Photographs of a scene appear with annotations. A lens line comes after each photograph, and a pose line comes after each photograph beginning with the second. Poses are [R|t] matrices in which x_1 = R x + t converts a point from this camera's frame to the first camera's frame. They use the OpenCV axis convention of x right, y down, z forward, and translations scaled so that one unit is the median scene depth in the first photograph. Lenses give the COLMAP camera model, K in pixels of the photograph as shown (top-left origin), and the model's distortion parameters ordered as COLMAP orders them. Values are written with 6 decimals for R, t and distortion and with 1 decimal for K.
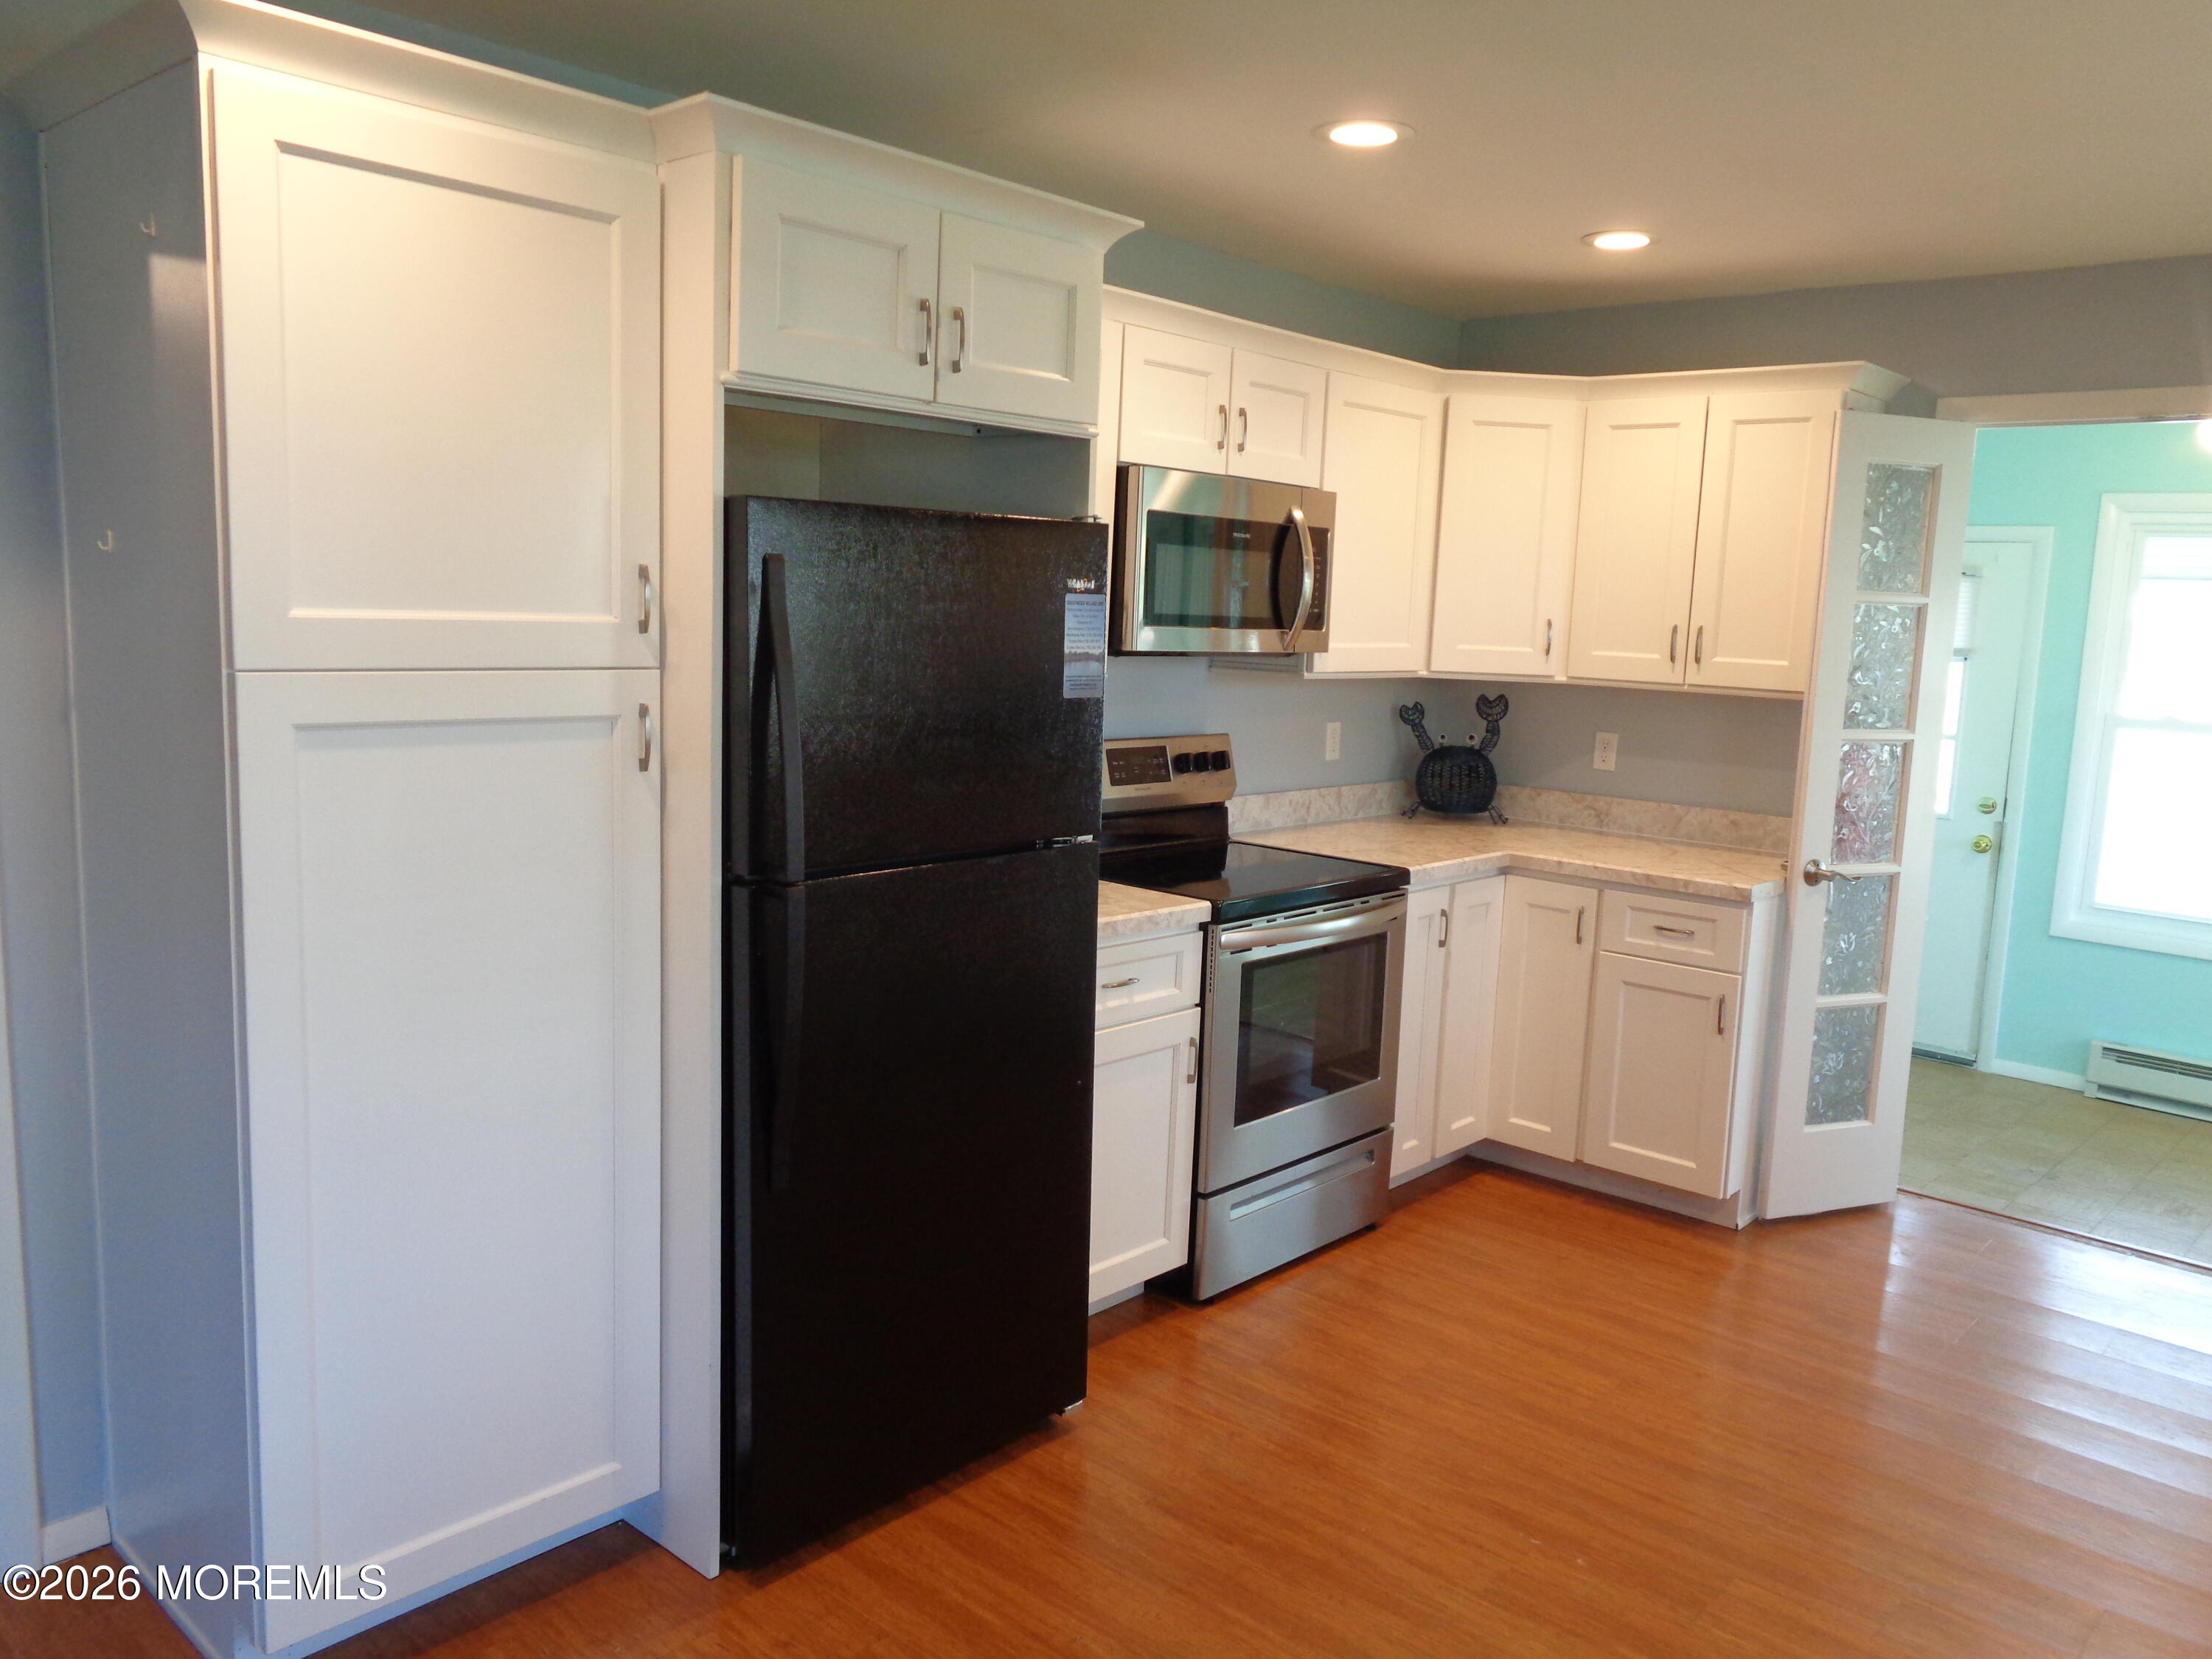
lens RADIAL K [[1670.4, 0, 1113.1], [0, 1670.4, 823.7], [0, 0, 1]] dist [0.003915, 0.011743]
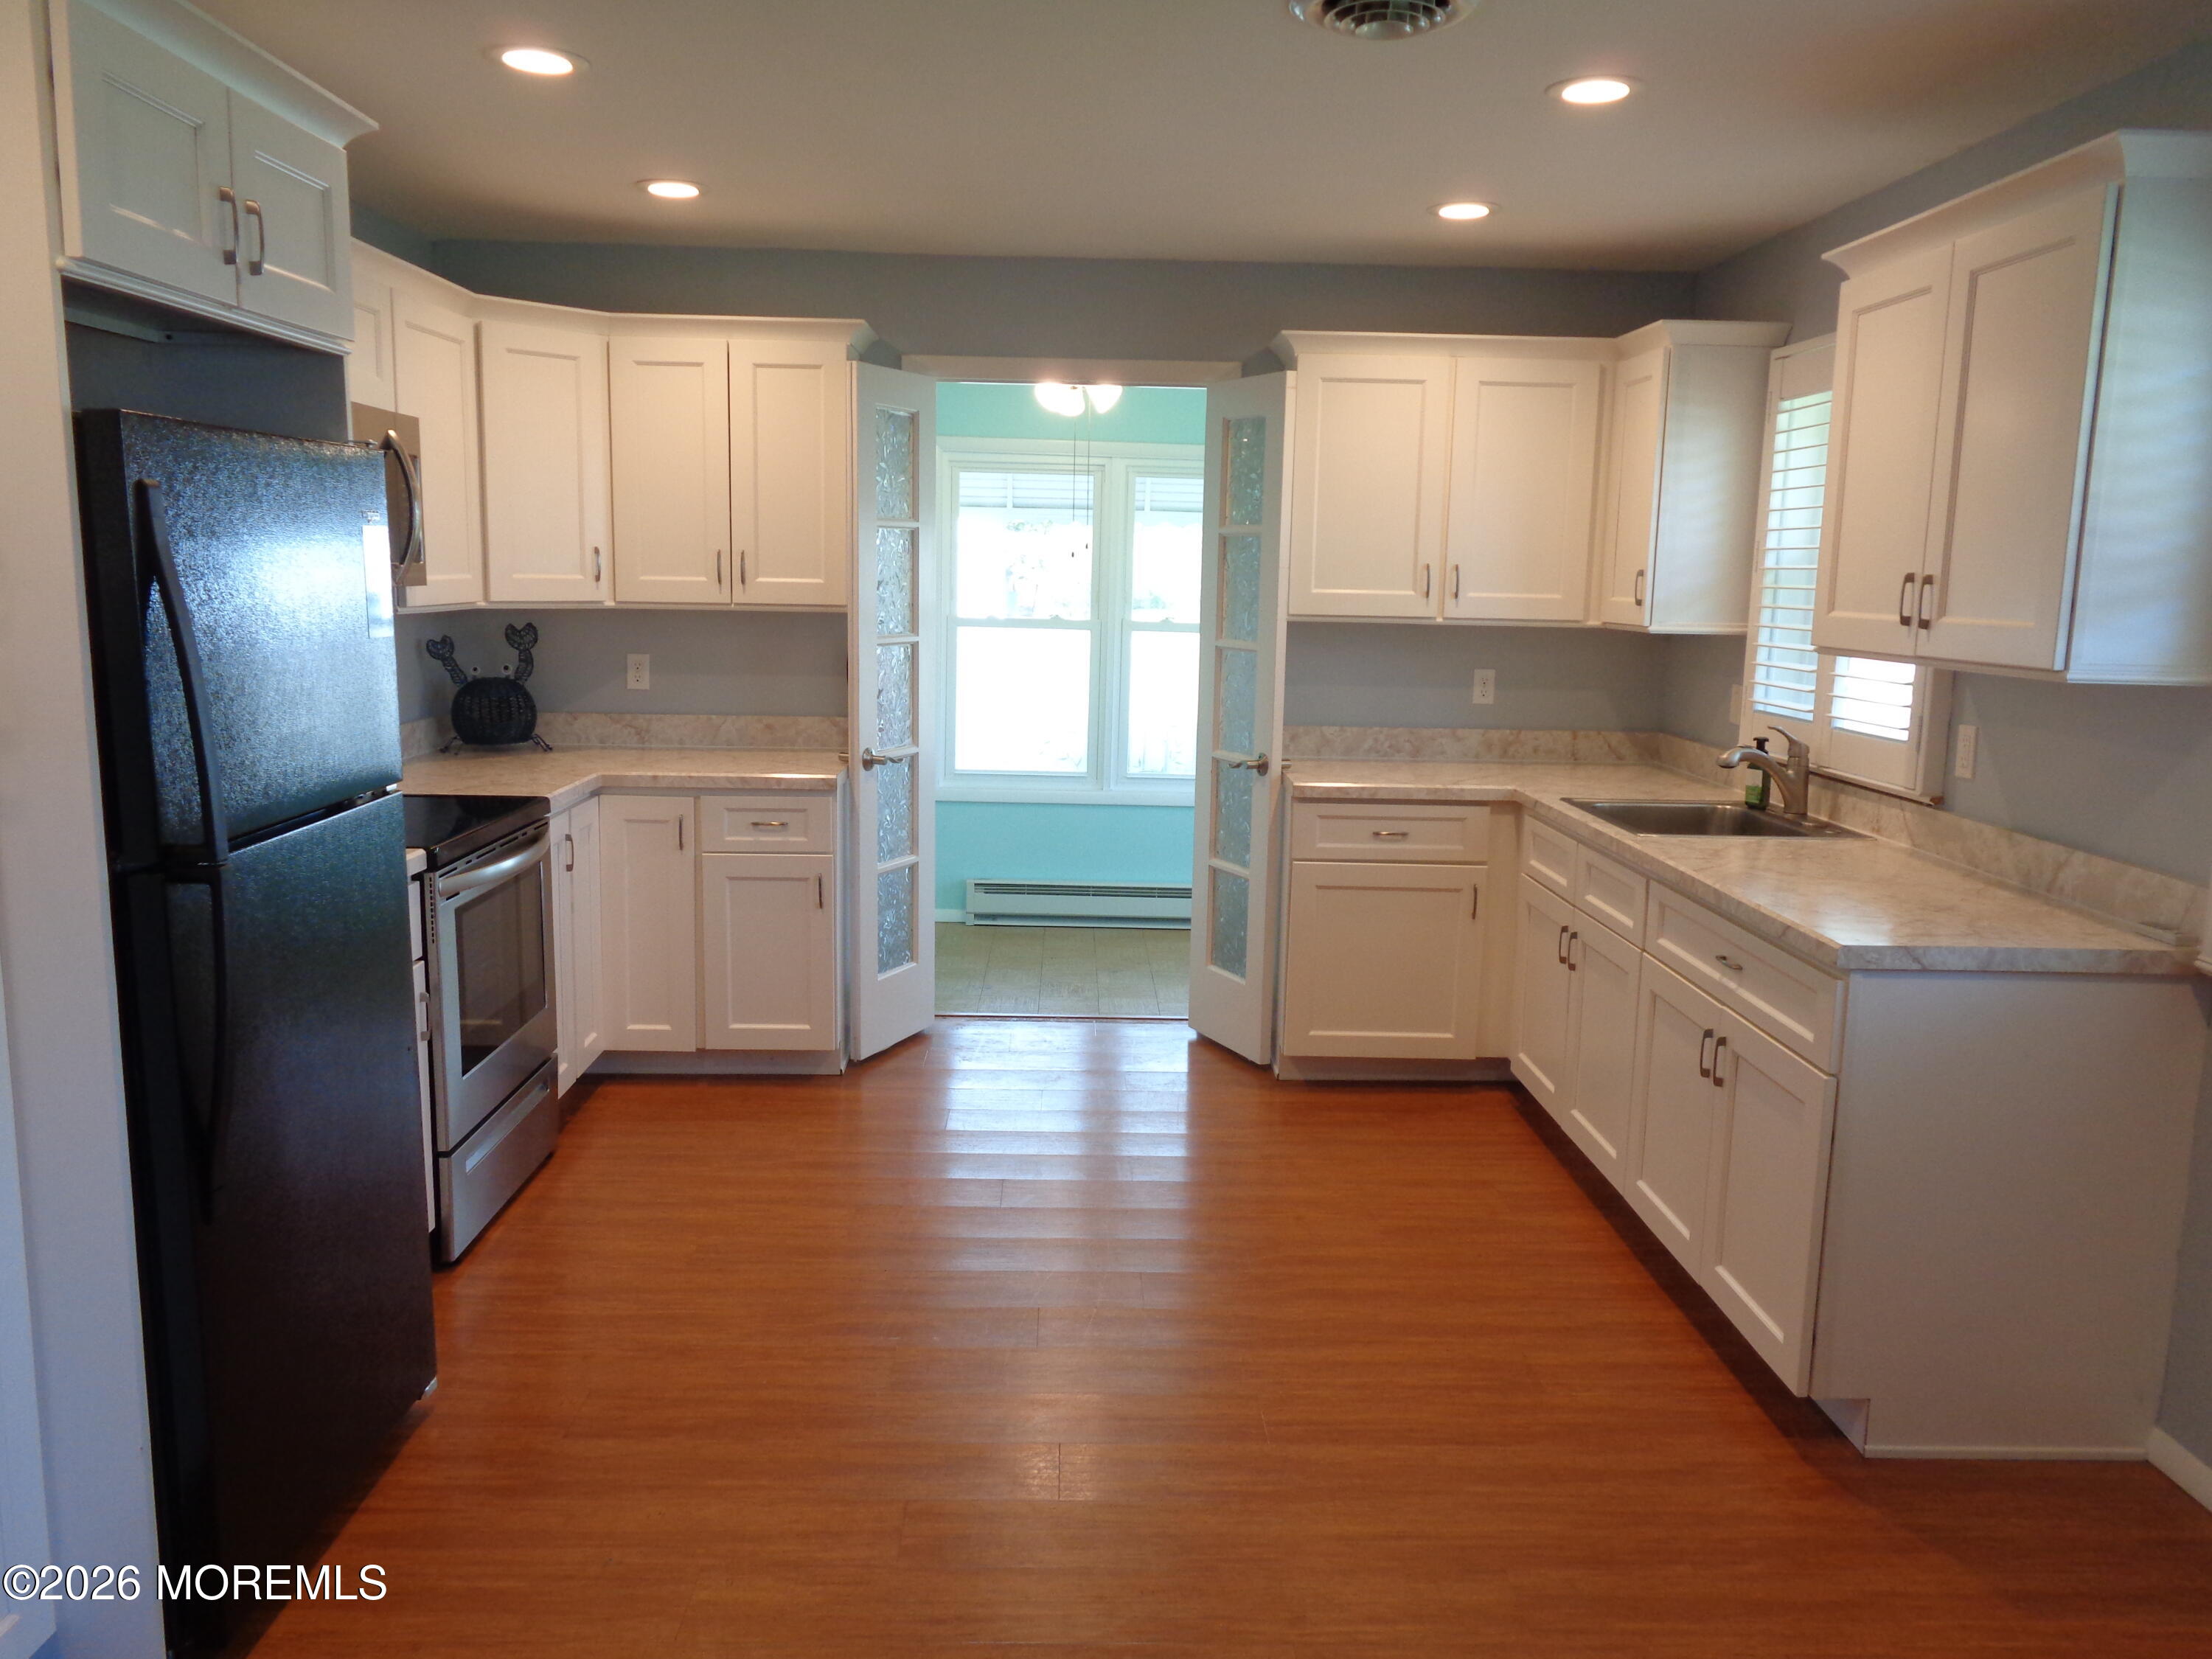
lens RADIAL K [[1670.4, 0, 1113.1], [0, 1670.4, 823.7], [0, 0, 1]] dist [0.003915, 0.011743]
pose [[0.724365, -0.131949, 0.676671, -0.244671], [0.103263, 0.991207, 0.082742, -0.004971], [-0.681639, 0.009940, 0.731621, 0.025263]]
